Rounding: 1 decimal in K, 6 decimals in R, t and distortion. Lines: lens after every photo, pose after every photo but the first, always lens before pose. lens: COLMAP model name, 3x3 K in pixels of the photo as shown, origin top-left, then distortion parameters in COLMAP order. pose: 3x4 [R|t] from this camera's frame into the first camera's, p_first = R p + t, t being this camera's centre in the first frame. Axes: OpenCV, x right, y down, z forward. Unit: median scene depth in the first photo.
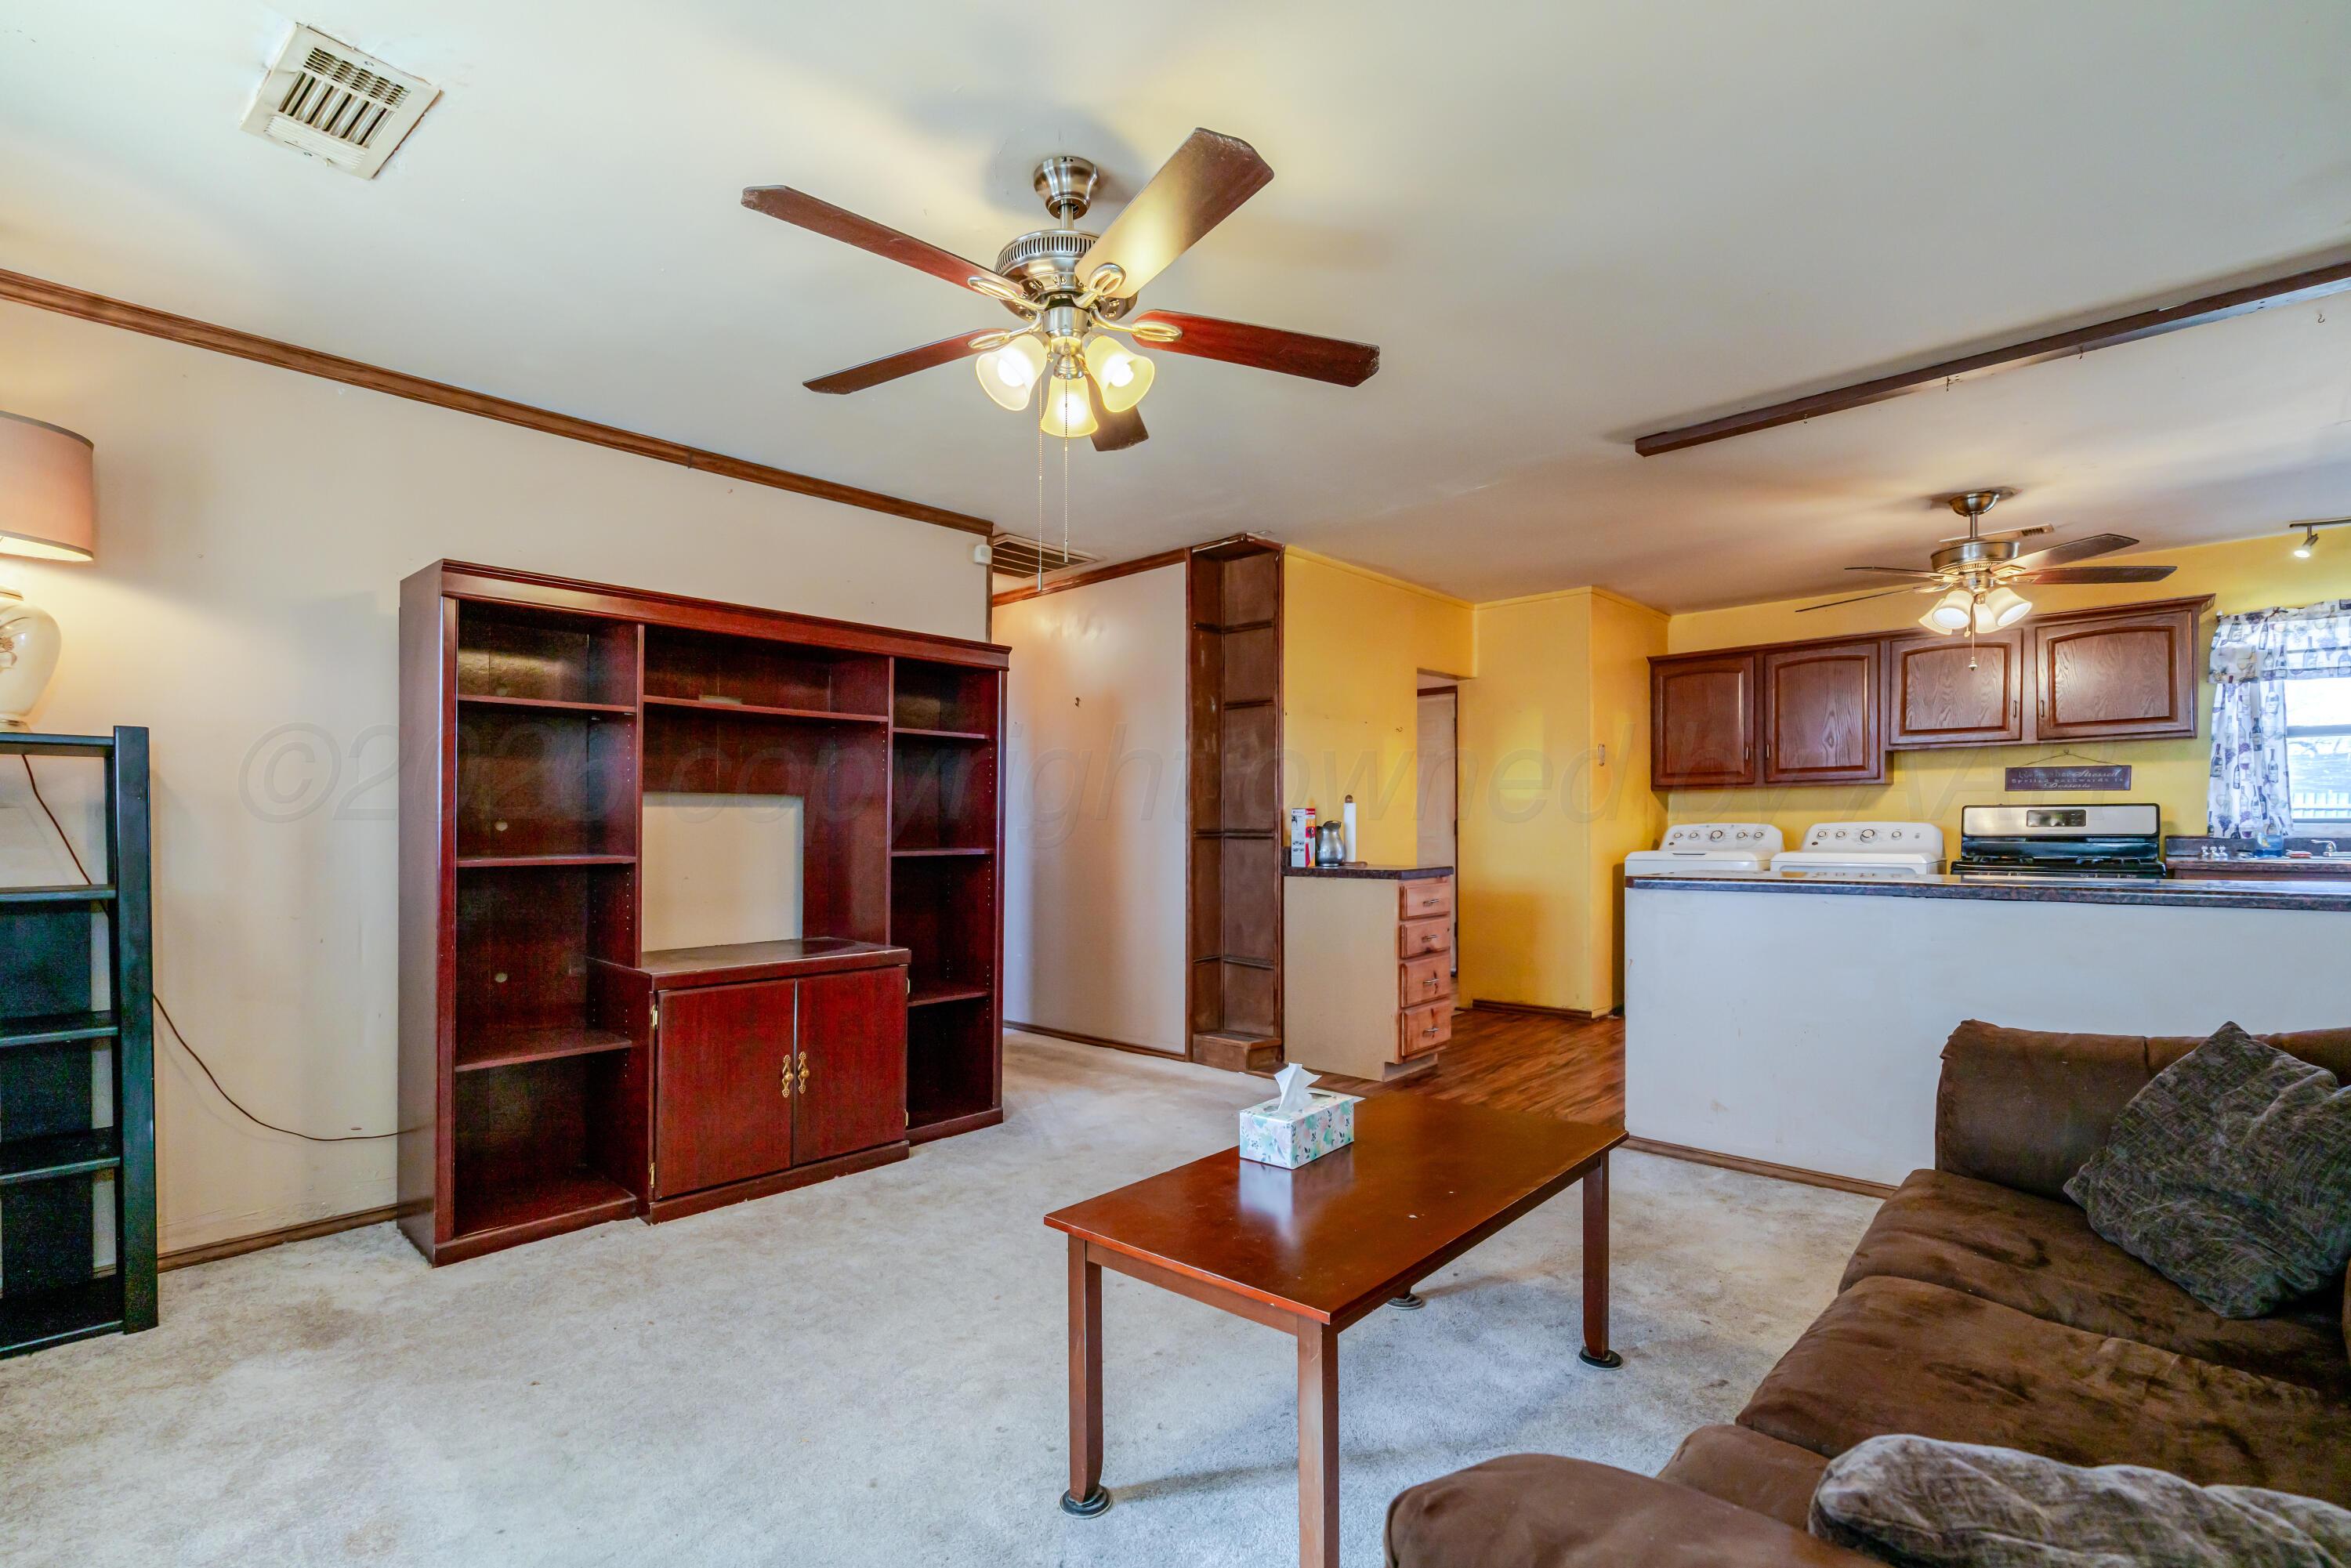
lens RADIAL K [[1074.2, 0, 1176.7], [0, 1074.2, 821.1], [0, 0, 1]] dist [-0.003860, 0.000693]
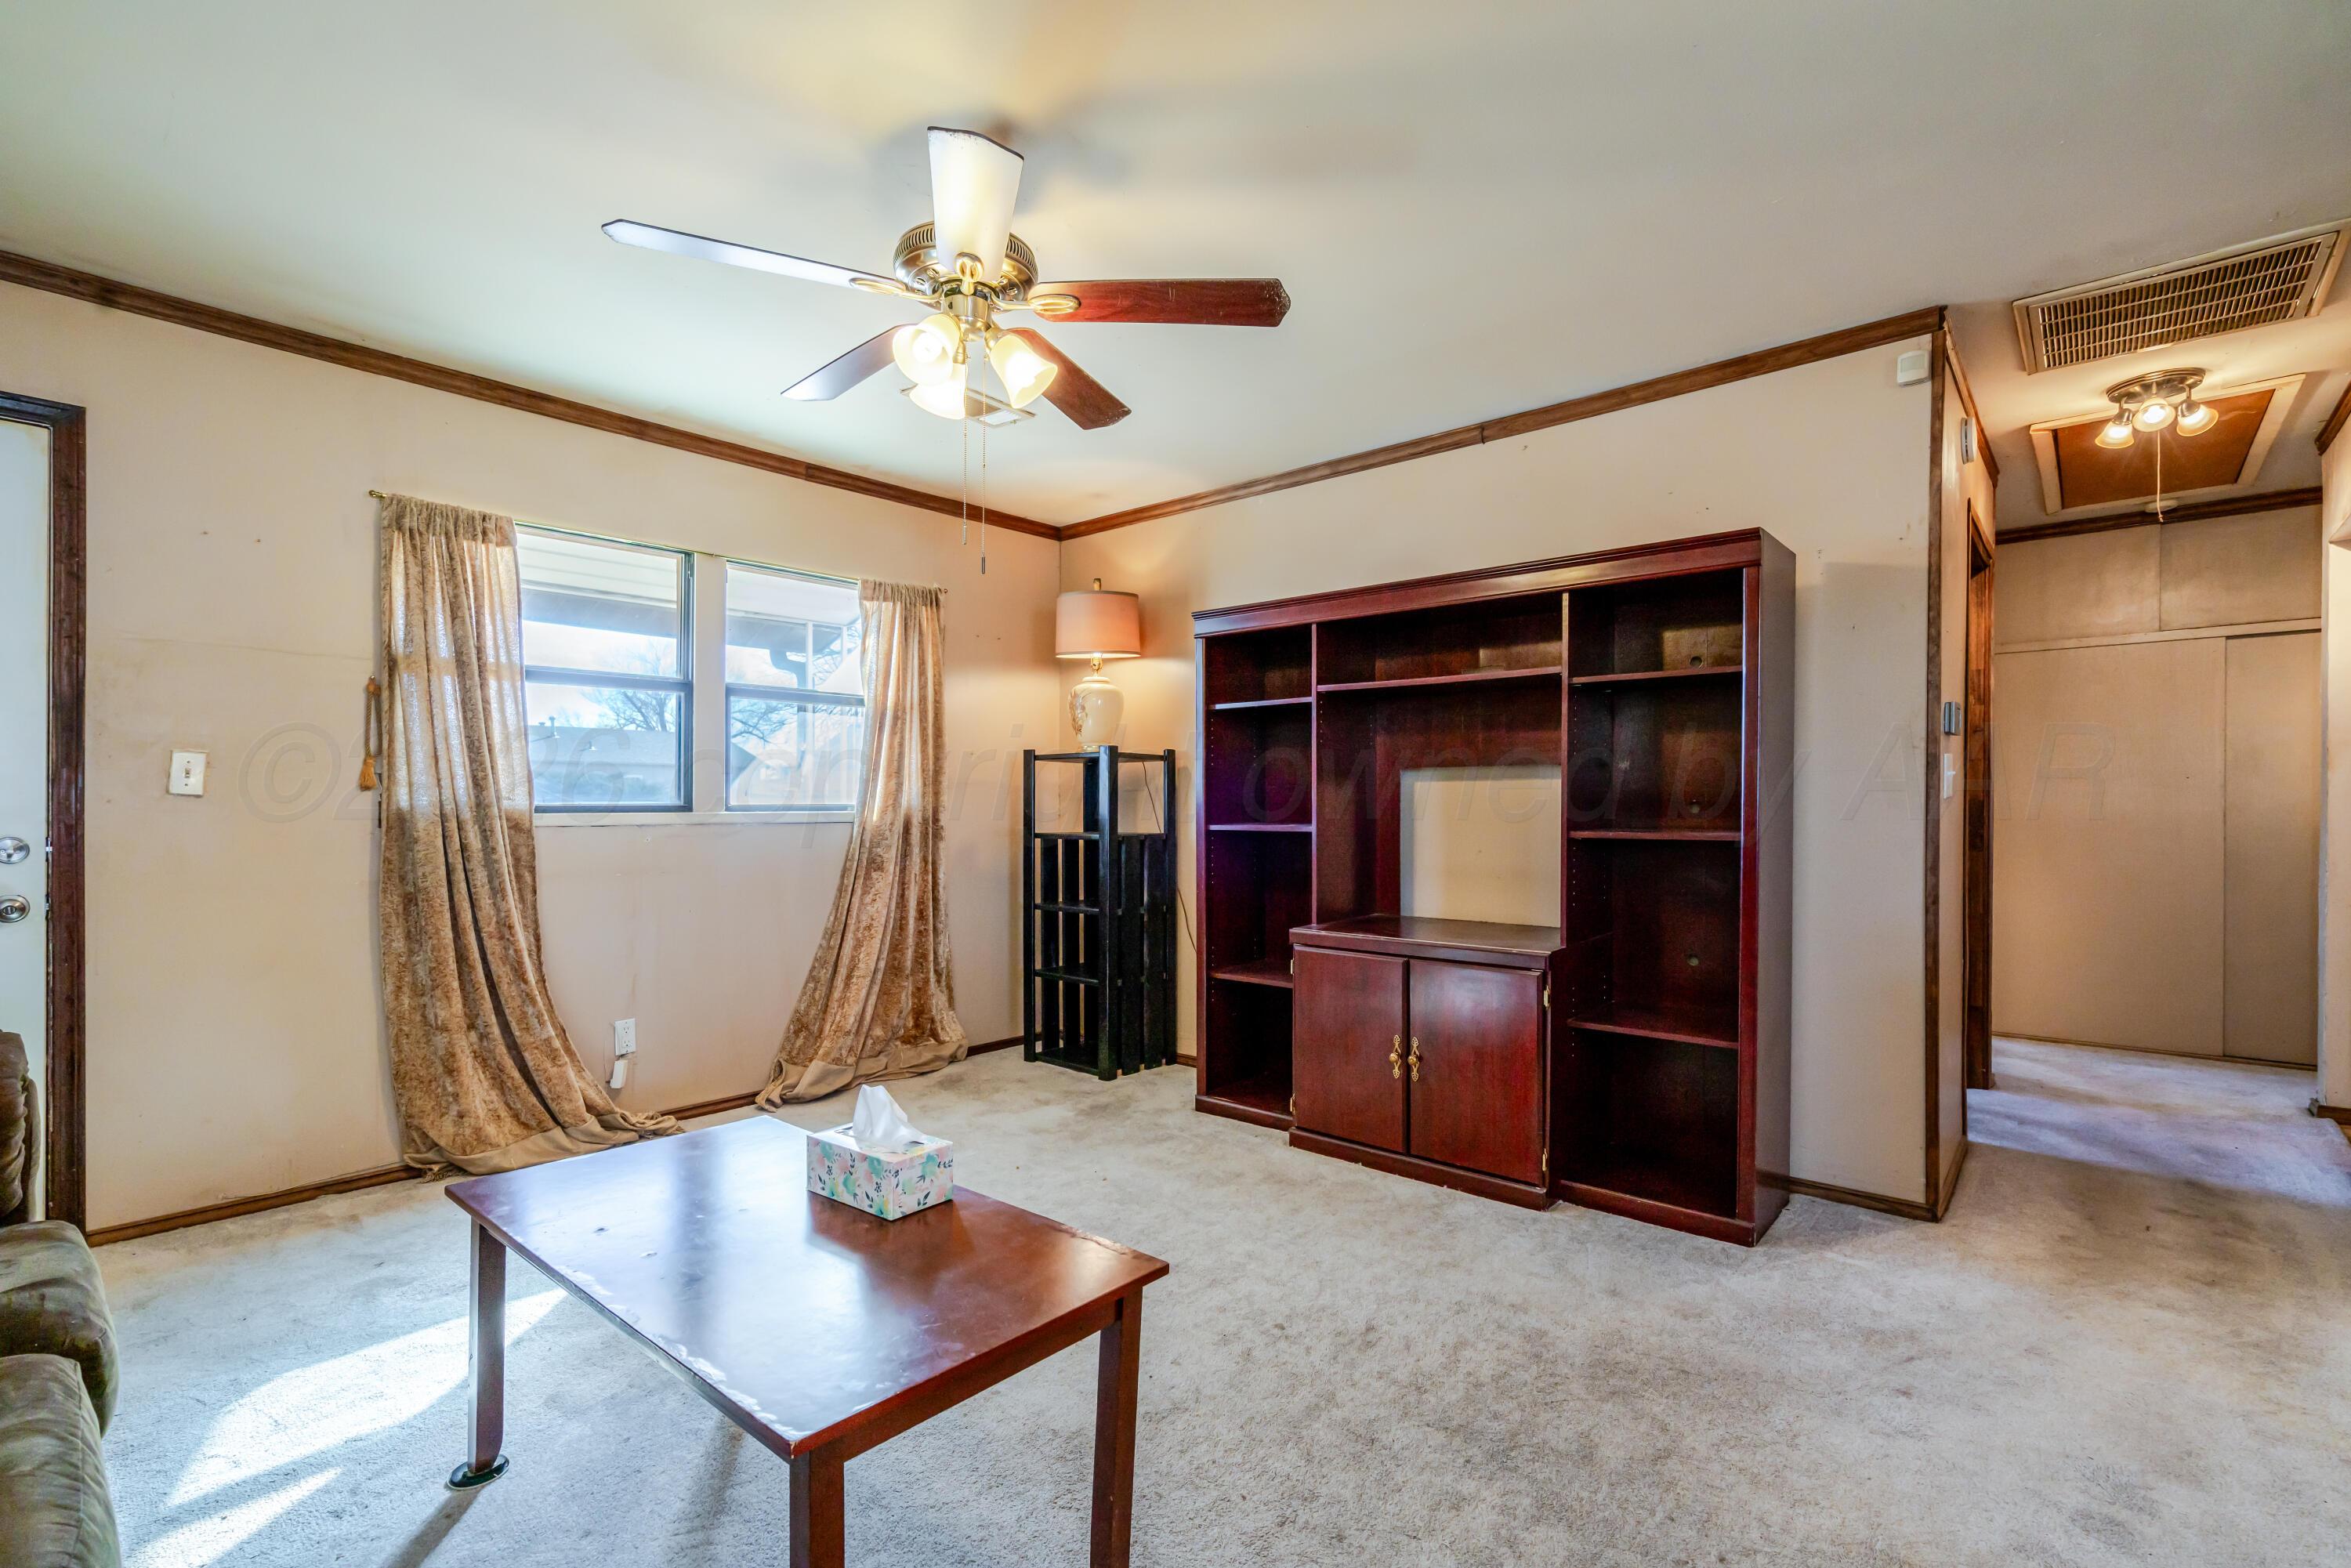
lens RADIAL K [[1074.2, 0, 1179.7], [0, 1074.2, 784.5], [0, 0, 1]] dist [-0.003860, 0.000693]
pose [[0.028565, -0.012925, -0.999508, 0.643541], [0.005335, 0.999904, -0.012778, 0.001854], [0.999578, -0.004967, 0.028631, 0.819872]]
